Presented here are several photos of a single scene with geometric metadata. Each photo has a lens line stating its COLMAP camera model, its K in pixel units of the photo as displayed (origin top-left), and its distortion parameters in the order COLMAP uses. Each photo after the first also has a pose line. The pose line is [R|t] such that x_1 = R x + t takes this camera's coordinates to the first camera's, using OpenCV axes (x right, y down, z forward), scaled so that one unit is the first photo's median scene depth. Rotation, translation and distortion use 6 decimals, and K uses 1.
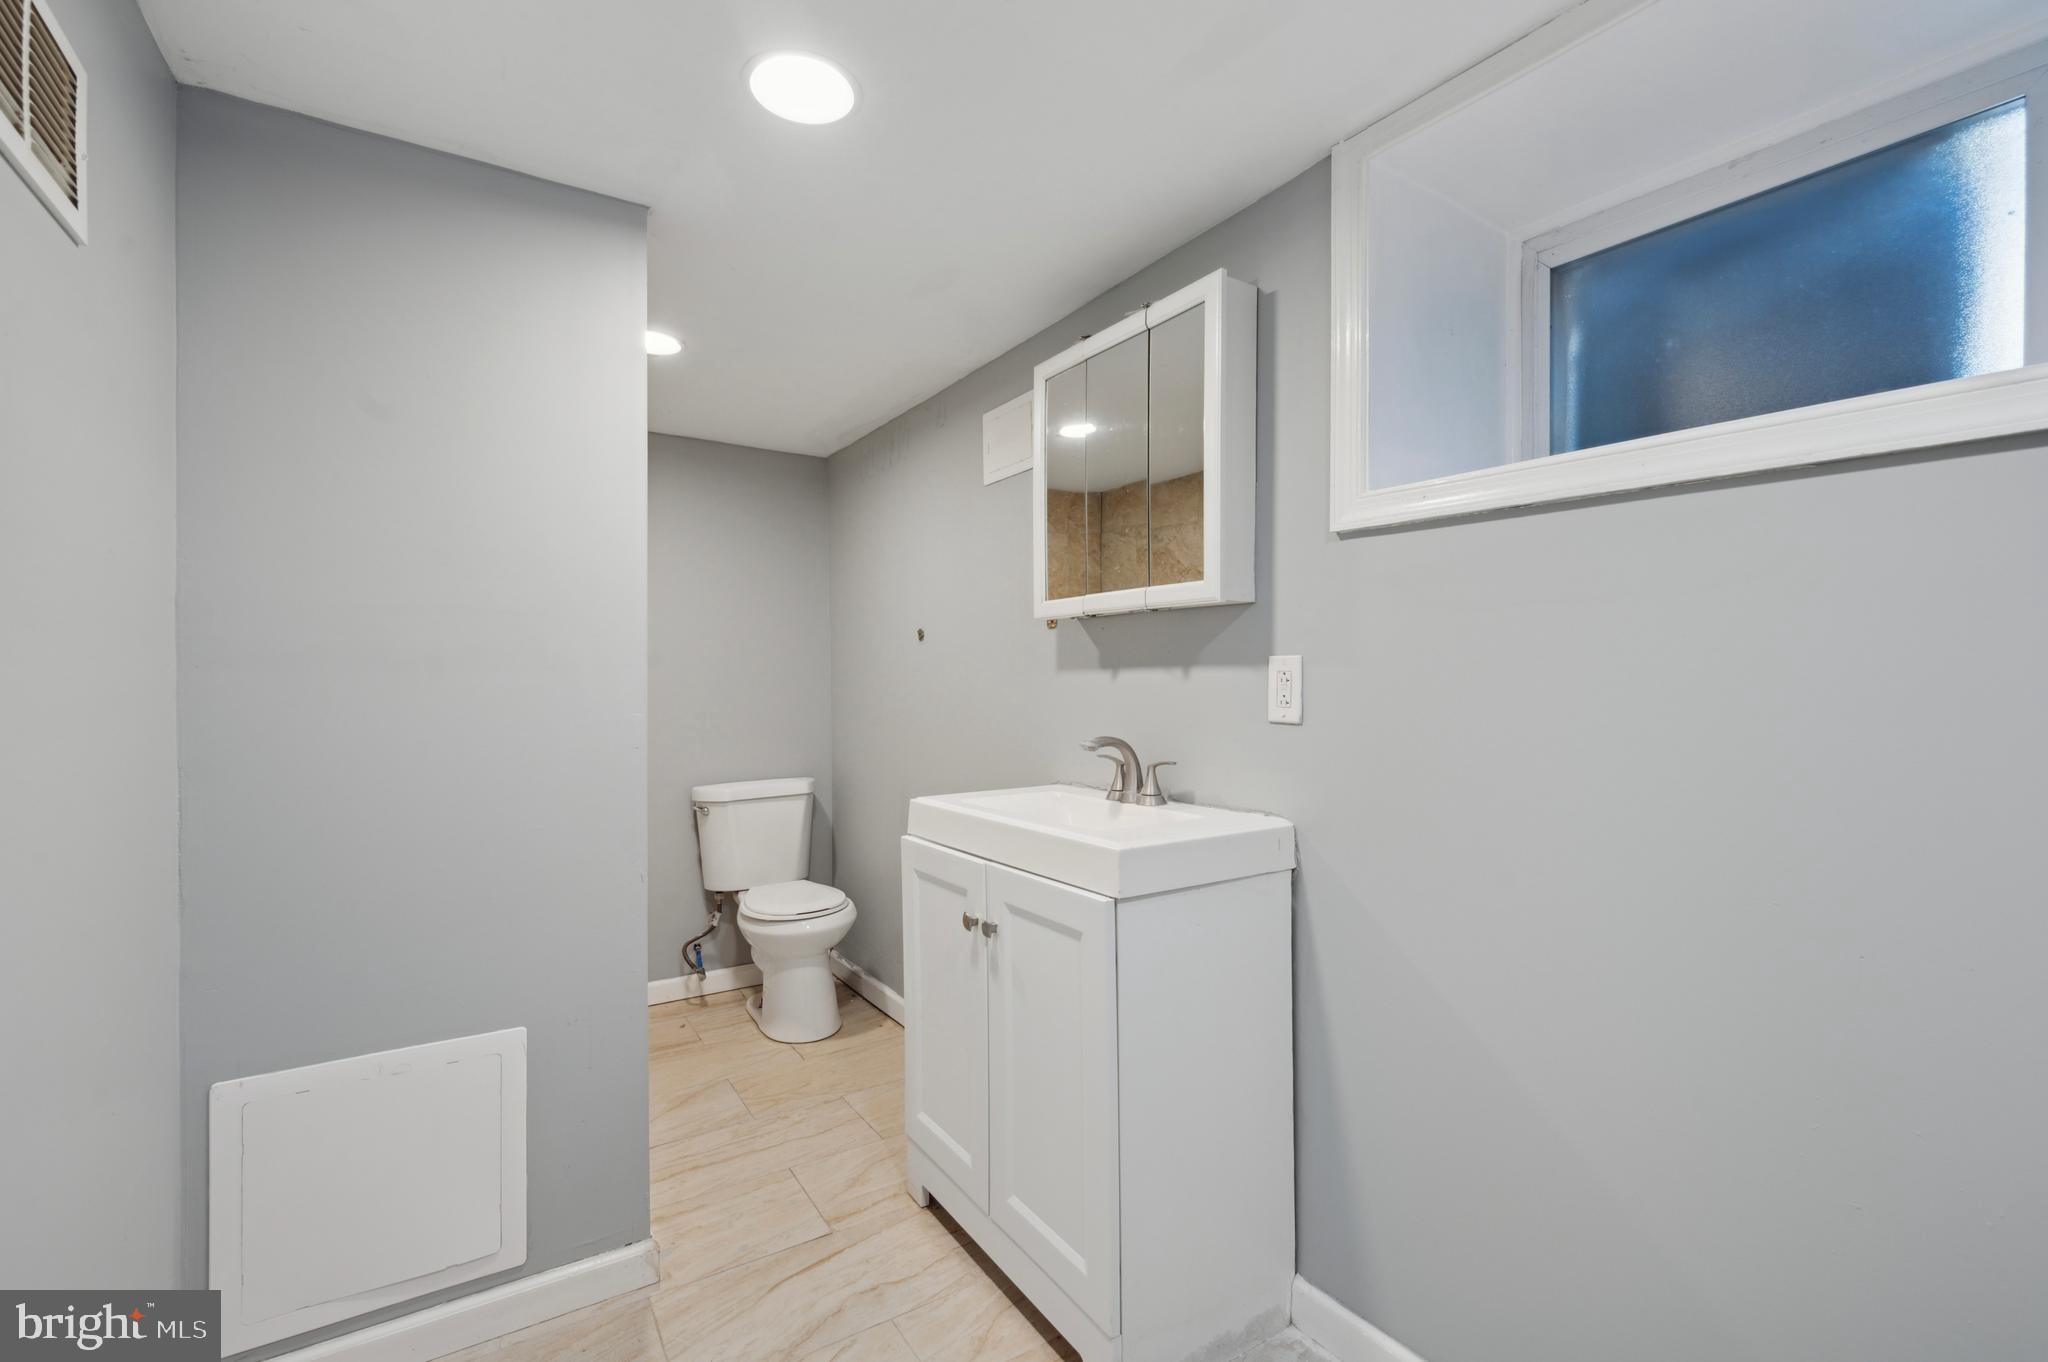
lens RADIAL K [[883.0, 0, 1024.2], [0, 883.0, 681.9], [0, 0, 1]] dist [-0.001940, -0.000095]
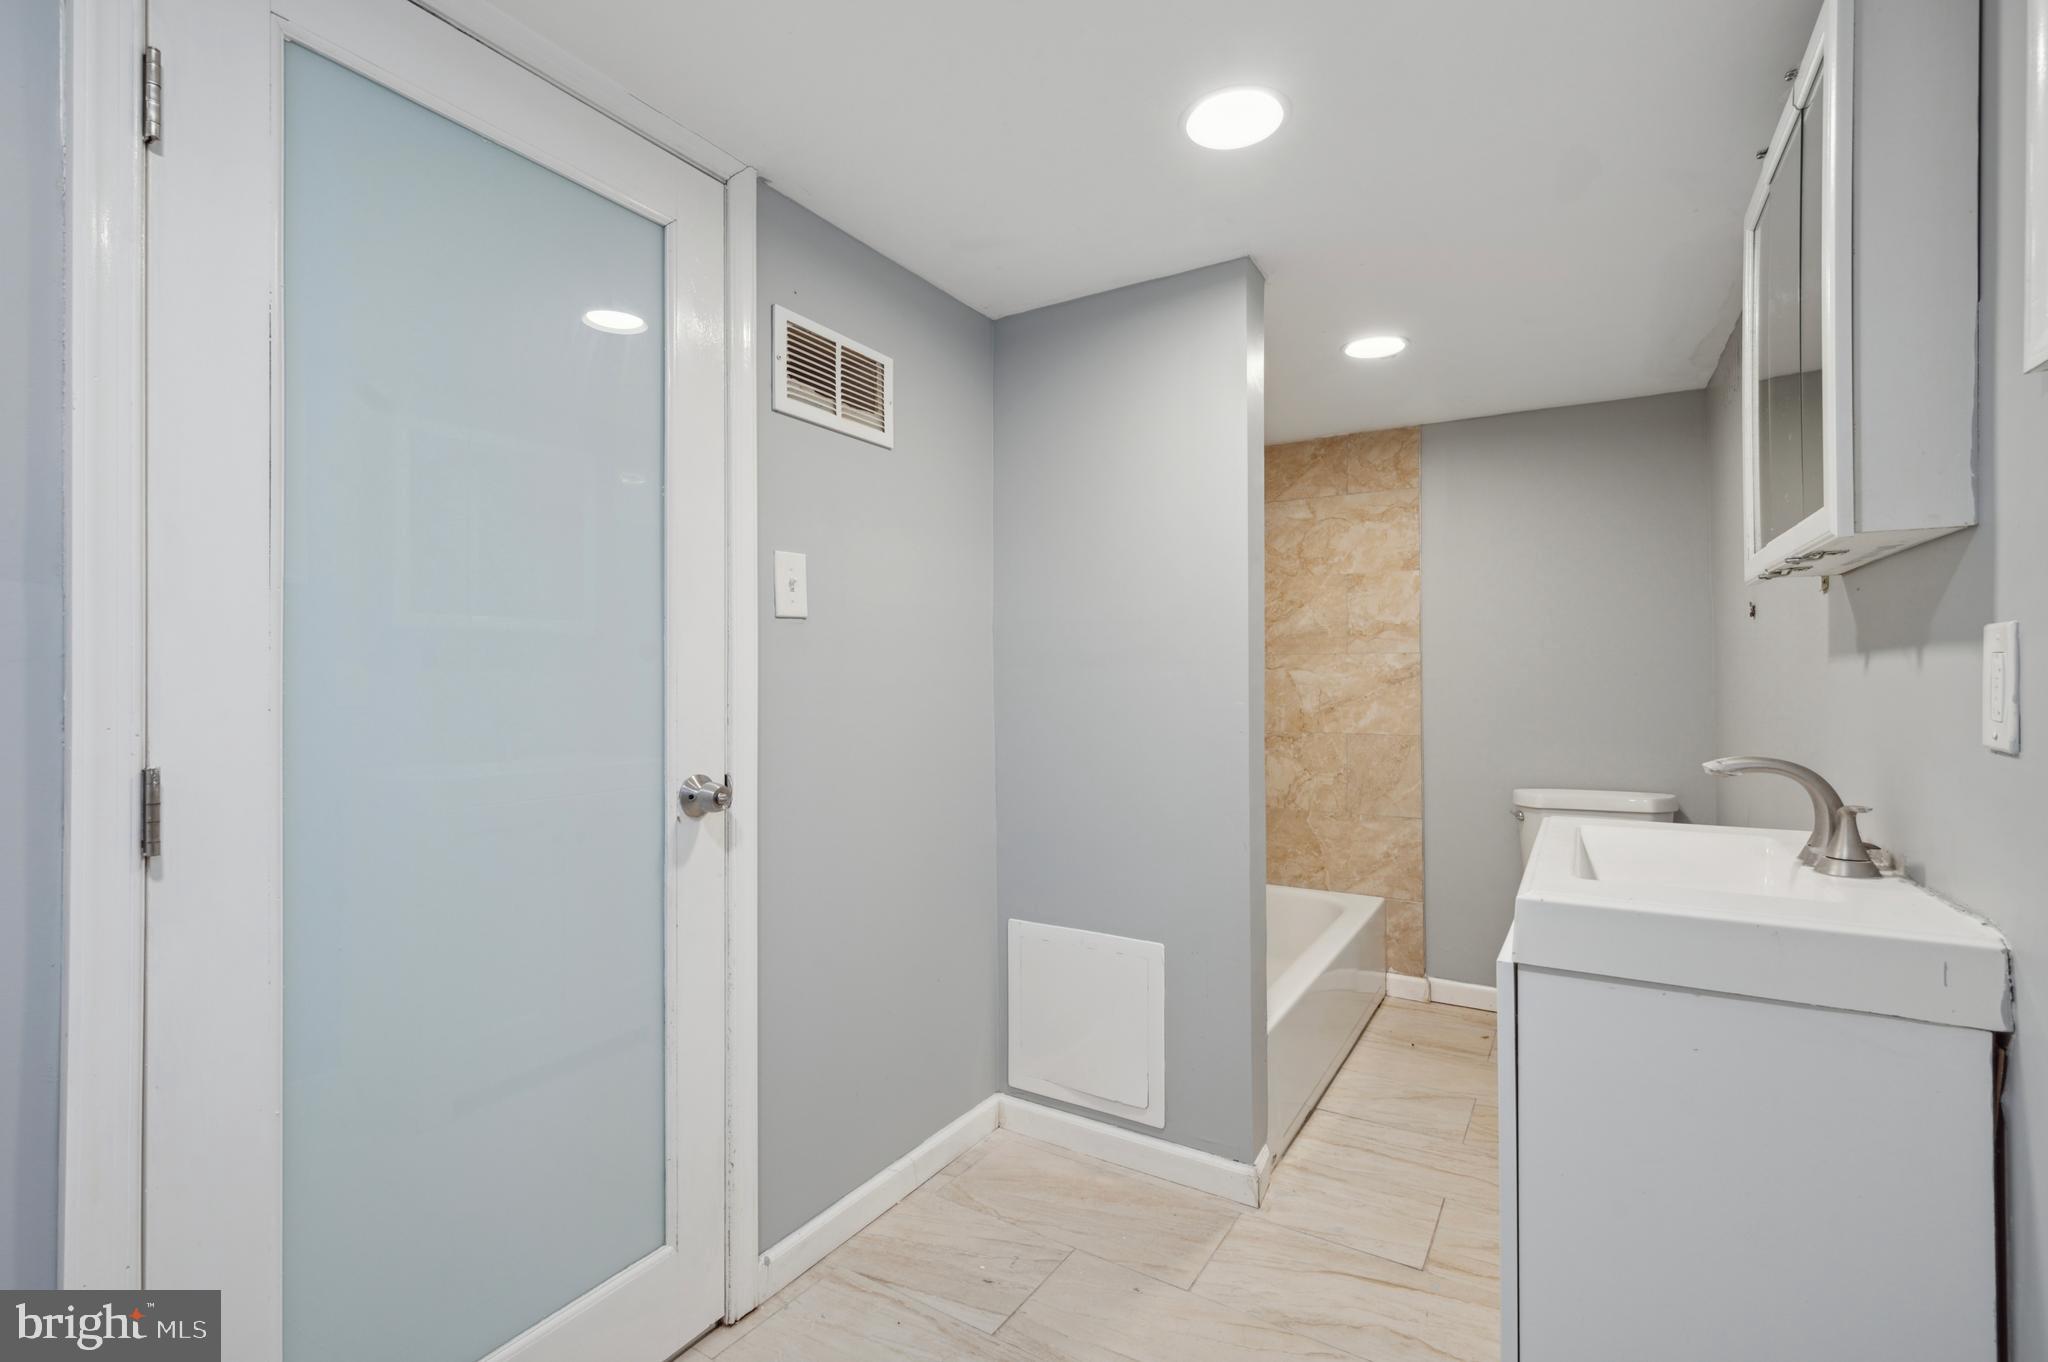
lens RADIAL K [[907.1, 0, 1025.0], [0, 907.1, 679.8], [0, 0, 1]] dist [0.000525, -0.000113]
pose [[0.433025, 0.003217, -0.901376, 0.487136], [0.000503, 0.999993, 0.003811, 0.001460], [0.901382, -0.002104, 0.433020, 0.227684]]
